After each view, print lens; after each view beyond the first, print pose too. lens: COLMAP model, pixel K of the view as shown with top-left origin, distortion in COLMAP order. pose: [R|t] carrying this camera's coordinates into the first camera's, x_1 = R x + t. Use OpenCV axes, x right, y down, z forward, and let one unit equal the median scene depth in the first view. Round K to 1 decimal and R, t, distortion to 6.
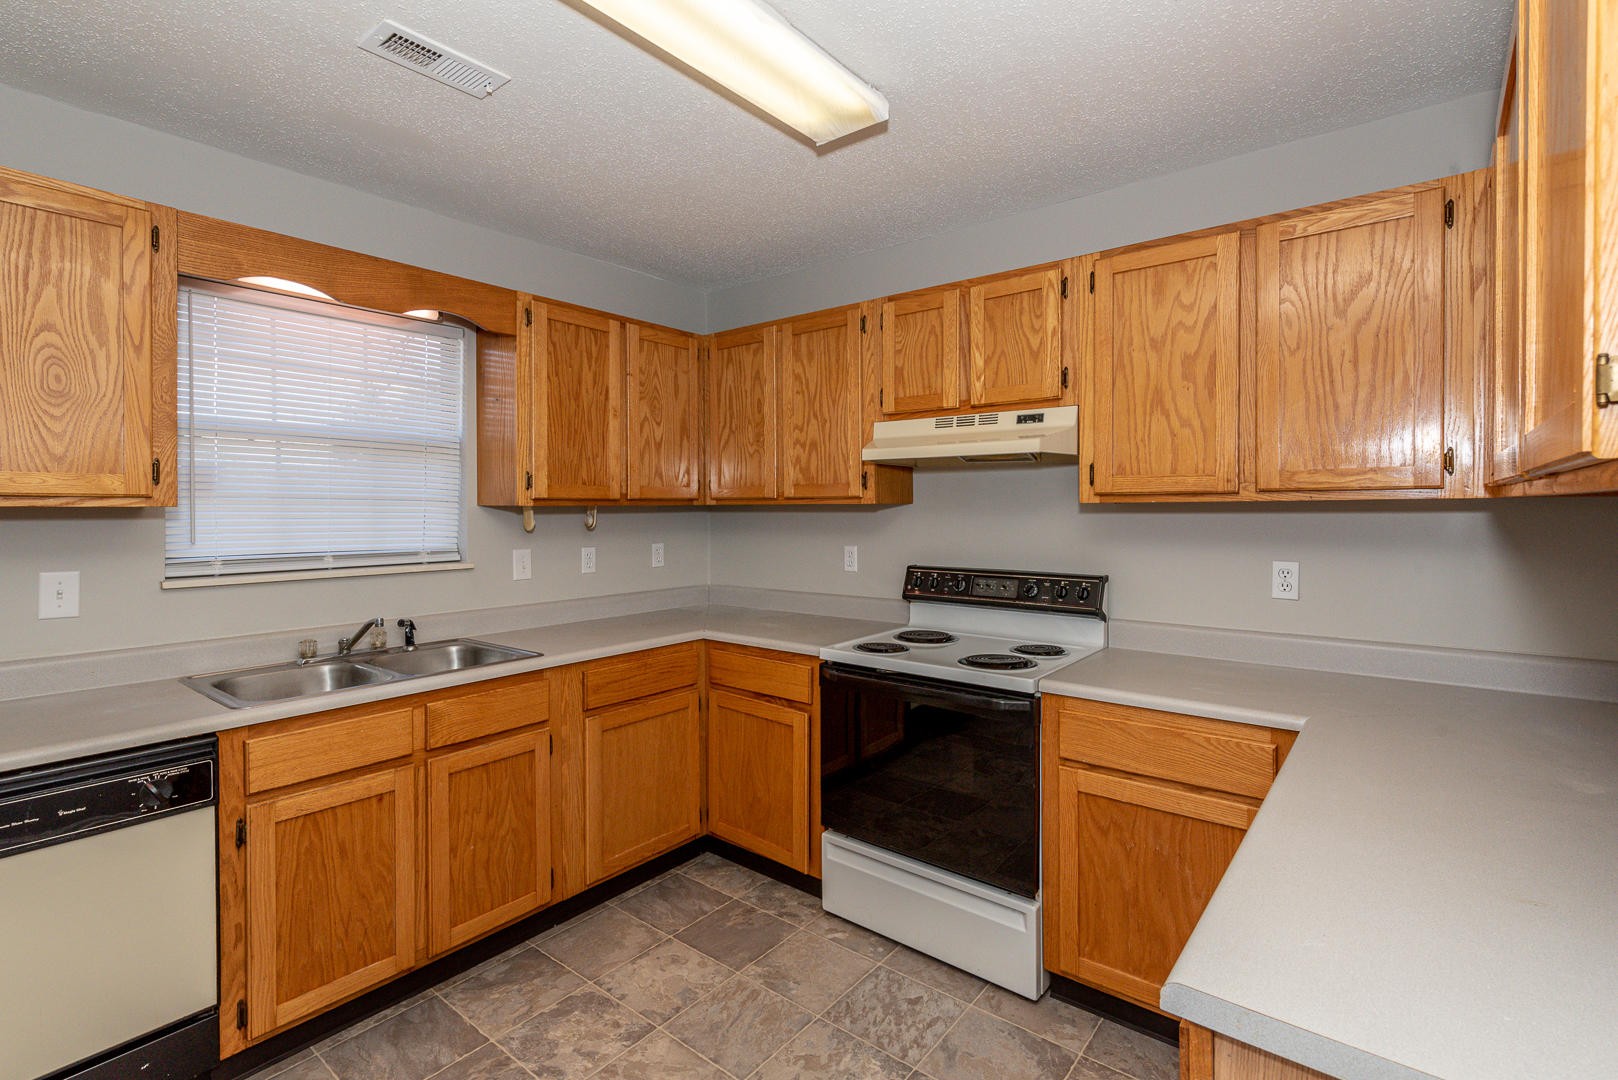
lens RADIAL K [[771.4, 0, 806.3], [0, 771.4, 510.2], [0, 0, 1]] dist [0.002597, -0.001591]
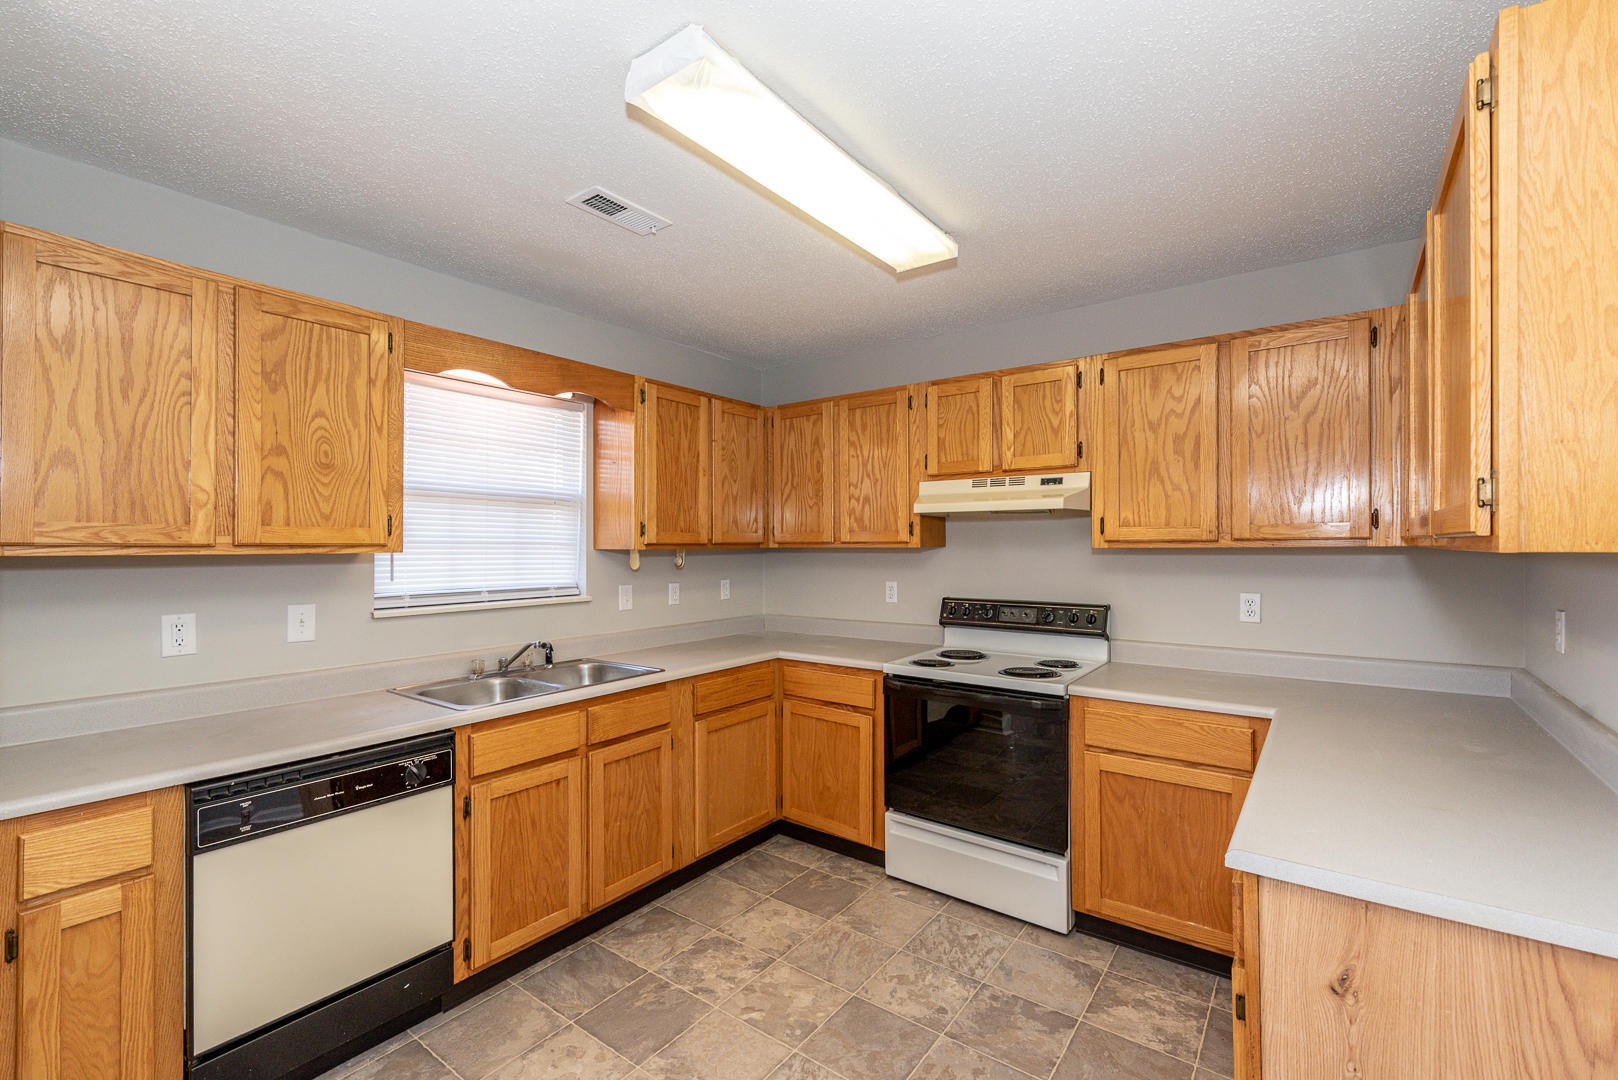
lens RADIAL K [[712.5, 0, 809.0], [0, 712.5, 540.0], [0, 0, 1]] dist [0.003017, -0.000011]
pose [[0.999248, -0.000449, 0.038777, -0.172168], [0.000825, 0.999953, -0.009701, -0.012225], [-0.038771, 0.009725, 0.999201, -0.175468]]
